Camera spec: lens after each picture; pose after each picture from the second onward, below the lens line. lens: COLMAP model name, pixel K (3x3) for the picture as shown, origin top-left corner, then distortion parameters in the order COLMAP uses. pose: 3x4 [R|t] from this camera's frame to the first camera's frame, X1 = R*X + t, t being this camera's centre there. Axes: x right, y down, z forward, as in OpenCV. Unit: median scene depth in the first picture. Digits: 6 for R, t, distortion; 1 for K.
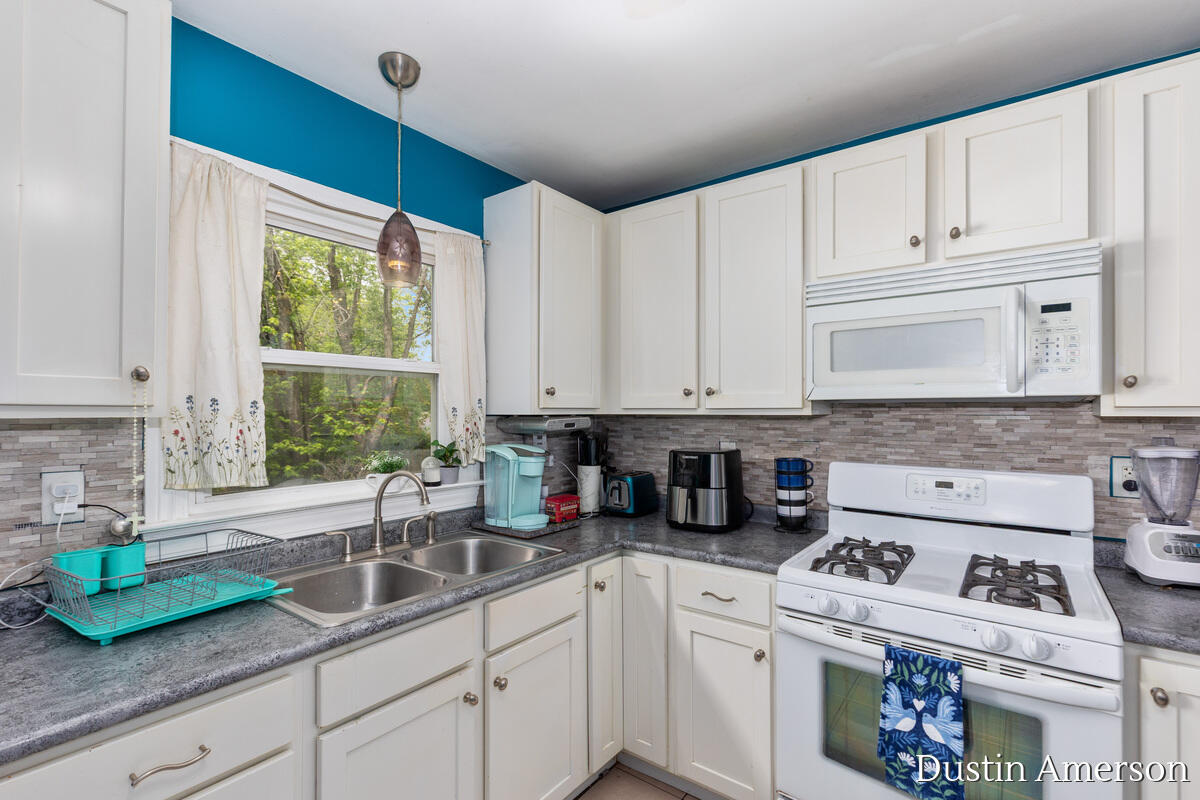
lens RADIAL K [[543.4, 0, 603.7], [0, 543.4, 405.4], [0, 0, 1]] dist [0.004971, 0.000038]
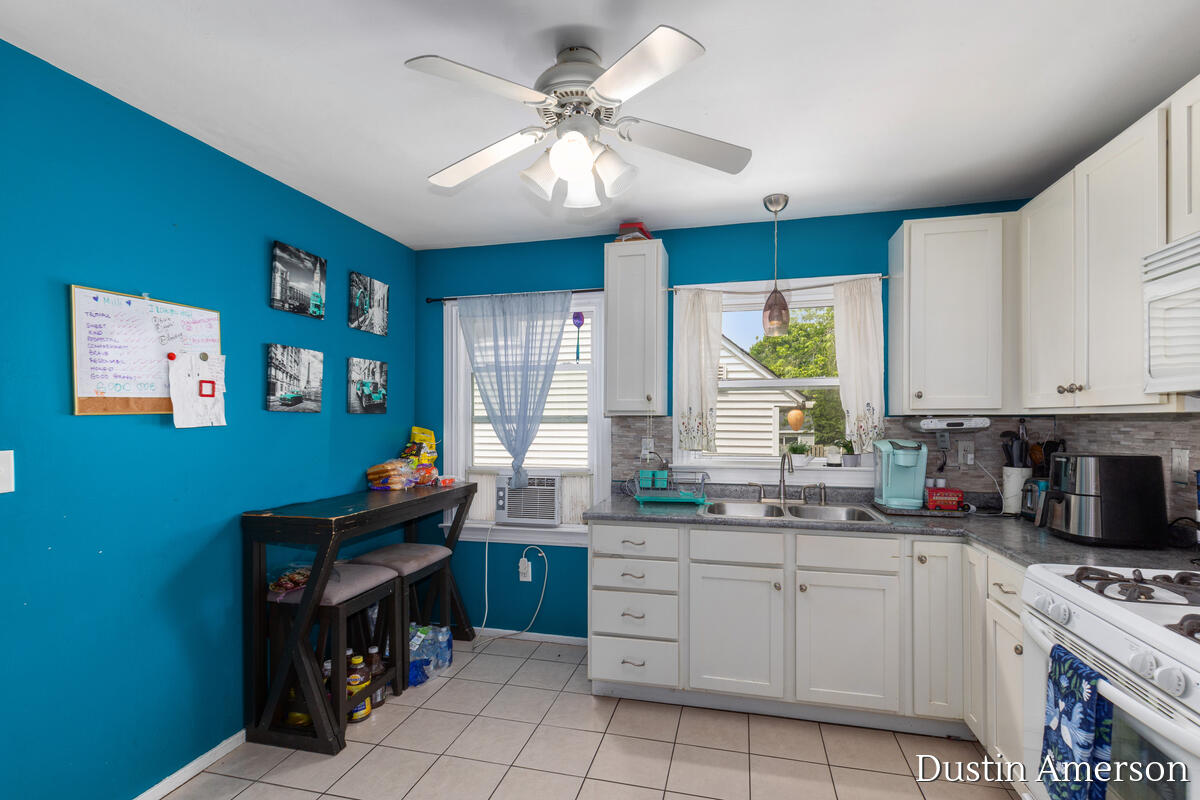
lens RADIAL K [[543.4, 0, 619.2], [0, 543.4, 416.5], [0, 0, 1]] dist [0.004971, 0.000038]
pose [[0.412356, -0.005694, -0.911005, 0.852851], [0.010008, 0.999948, -0.001720, 0.019447], [0.910968, -0.008408, 0.412392, -0.088939]]
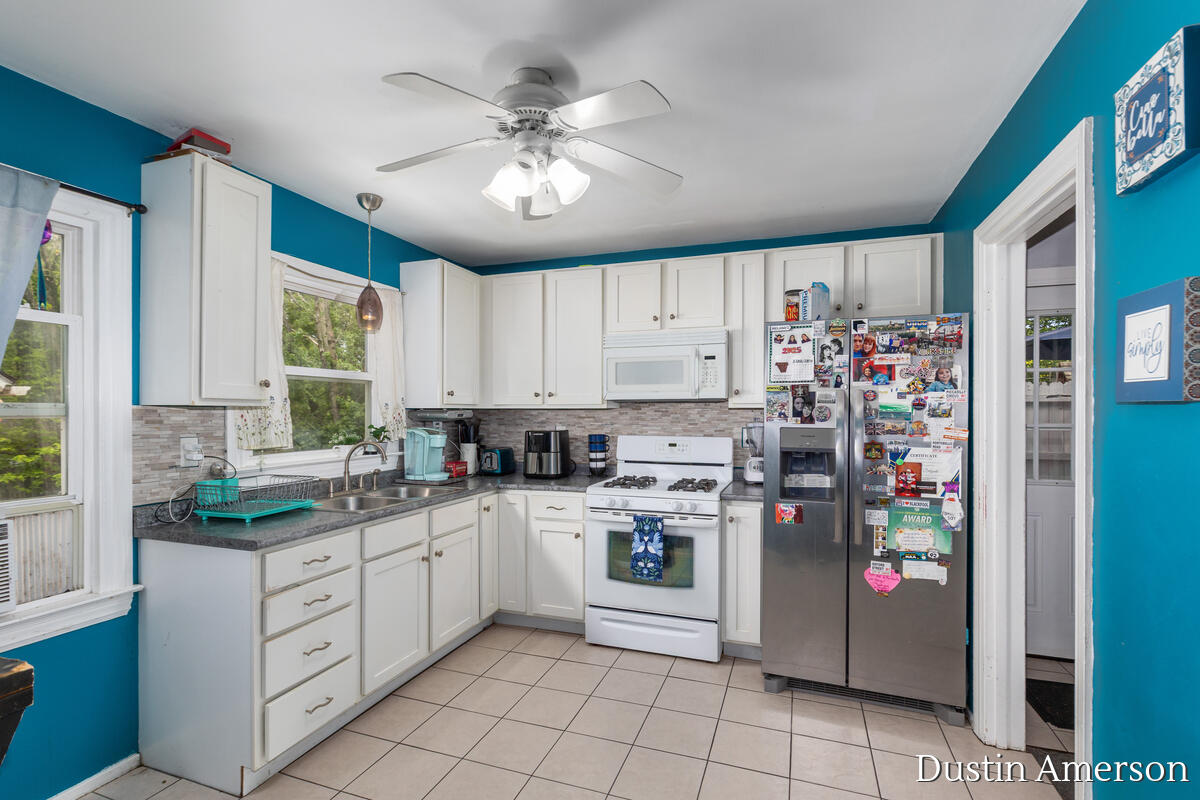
lens RADIAL K [[543.4, 0, 605.0], [0, 543.4, 406.5], [0, 0, 1]] dist [0.004971, 0.000038]
pose [[0.952347, 0.002802, 0.305004, -0.184344], [-0.002913, 0.999996, -0.000090, 0.013479], [-0.305003, -0.000803, 0.952351, -0.767437]]
